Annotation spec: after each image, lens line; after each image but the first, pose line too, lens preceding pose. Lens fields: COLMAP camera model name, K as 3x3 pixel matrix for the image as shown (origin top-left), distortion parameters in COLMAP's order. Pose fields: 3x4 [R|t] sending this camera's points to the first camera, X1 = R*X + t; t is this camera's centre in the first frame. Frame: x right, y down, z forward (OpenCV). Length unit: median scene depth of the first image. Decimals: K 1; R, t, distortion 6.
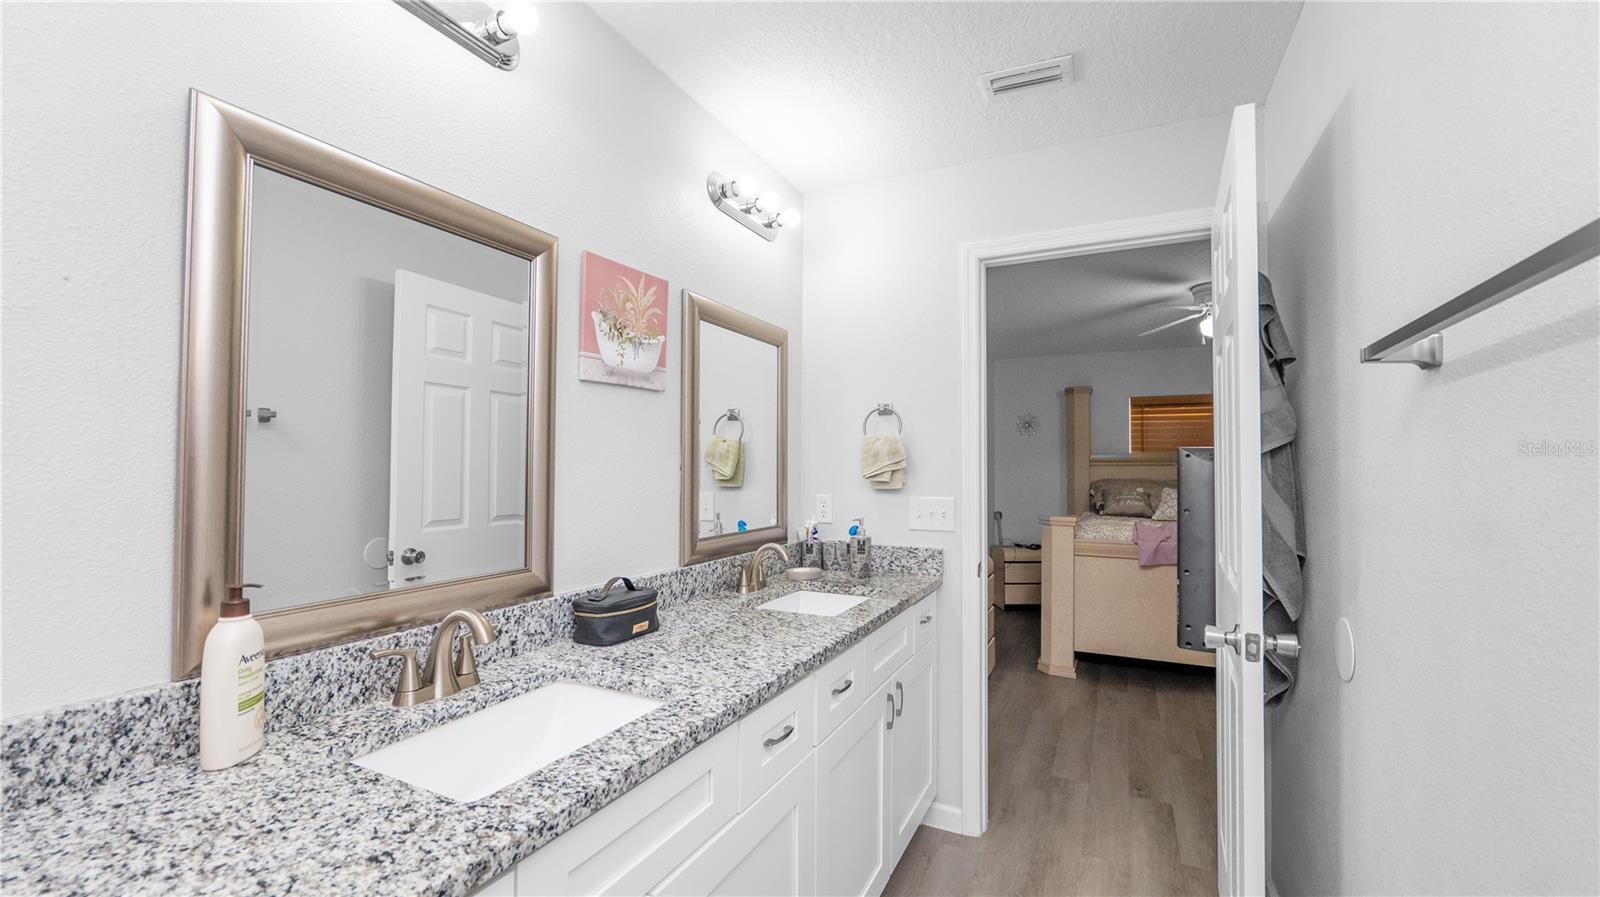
lens RADIAL K [[652.0, 0, 791.3], [0, 652.0, 459.1], [0, 0, 1]] dist [-0.013038, 0.000407]
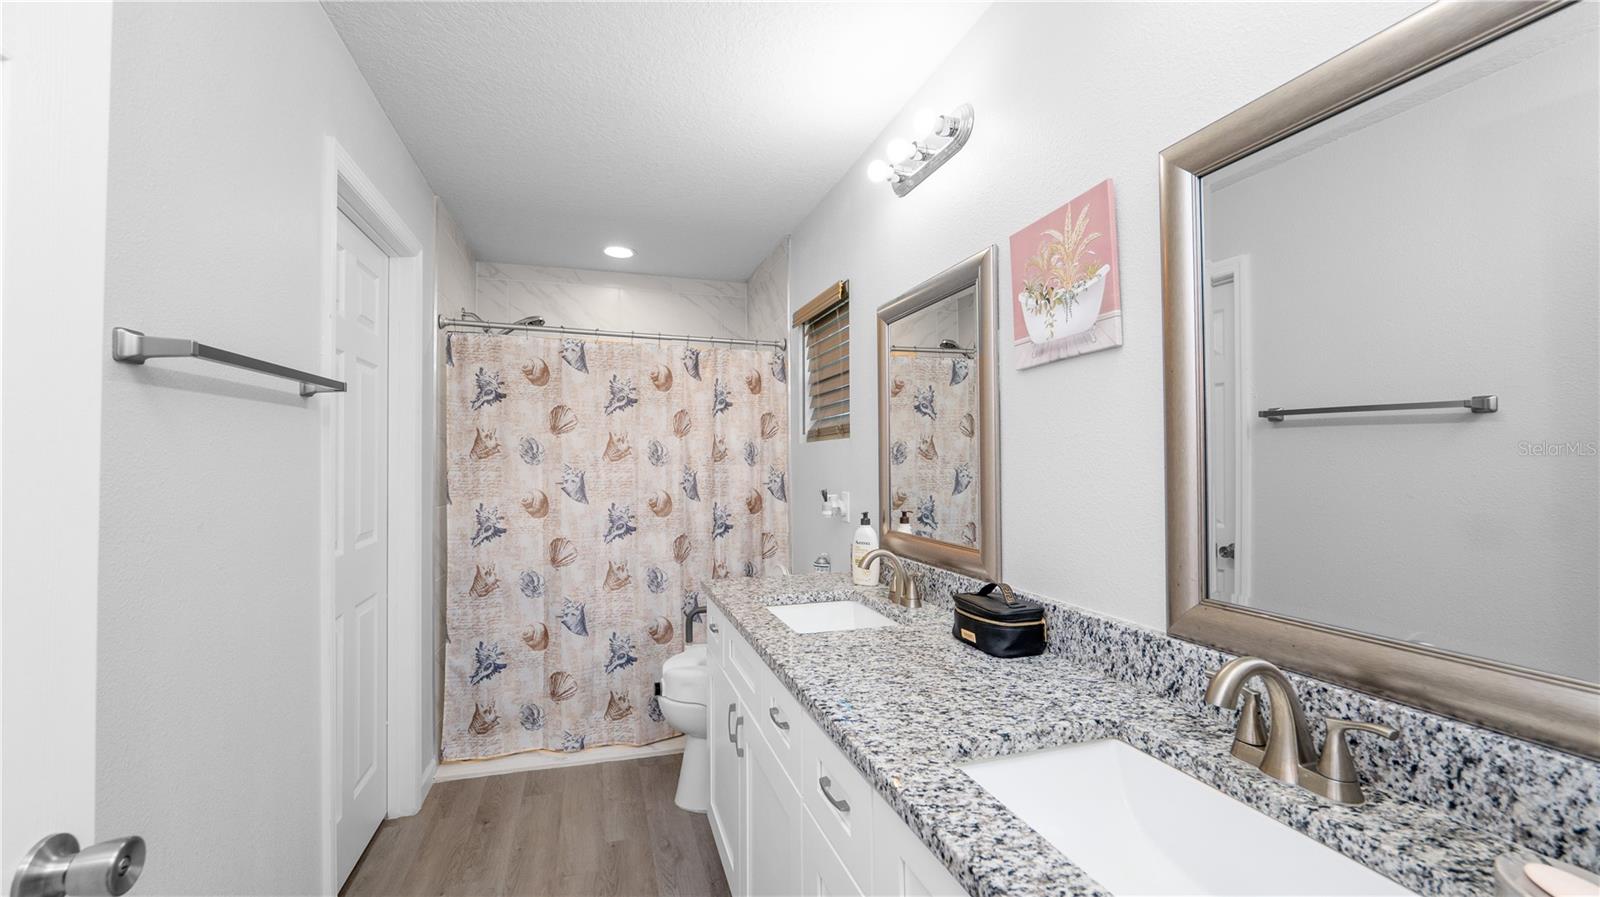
lens RADIAL K [[652.0, 0, 804.9], [0, 652.0, 448.2], [0, 0, 1]] dist [-0.013038, 0.000407]
pose [[-0.708412, -0.012355, -0.705691, 0.539175], [0.014347, 0.999388, -0.031899, 0.016768], [0.705653, -0.032722, -0.707801, 1.373303]]
